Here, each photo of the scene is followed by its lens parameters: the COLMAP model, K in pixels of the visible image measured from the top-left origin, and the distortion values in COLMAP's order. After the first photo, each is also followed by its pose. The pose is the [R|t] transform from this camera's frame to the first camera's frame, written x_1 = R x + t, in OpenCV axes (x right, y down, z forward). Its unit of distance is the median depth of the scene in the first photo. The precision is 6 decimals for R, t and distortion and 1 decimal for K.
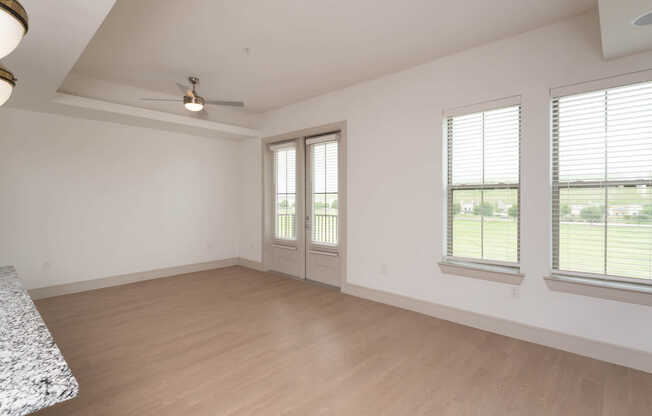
lens RADIAL K [[285.8, 0, 326.5], [0, 285.8, 201.6], [0, 0, 1]] dist [0.000187, -0.000051]
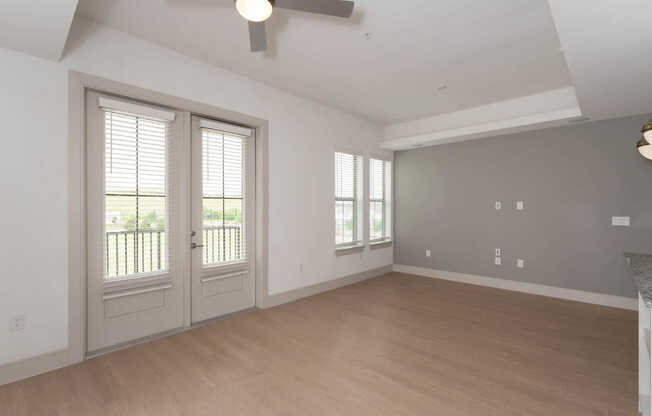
lens RADIAL K [[305.1, 0, 326.0], [0, 305.1, 208.0], [0, 0, 1]] dist [0.000975, 0.000298]
pose [[0.057811, -0.003849, 0.998320, -0.670723], [0.006005, 0.999976, 0.003508, -0.002872], [-0.998310, 0.005792, 0.057832, 0.560195]]
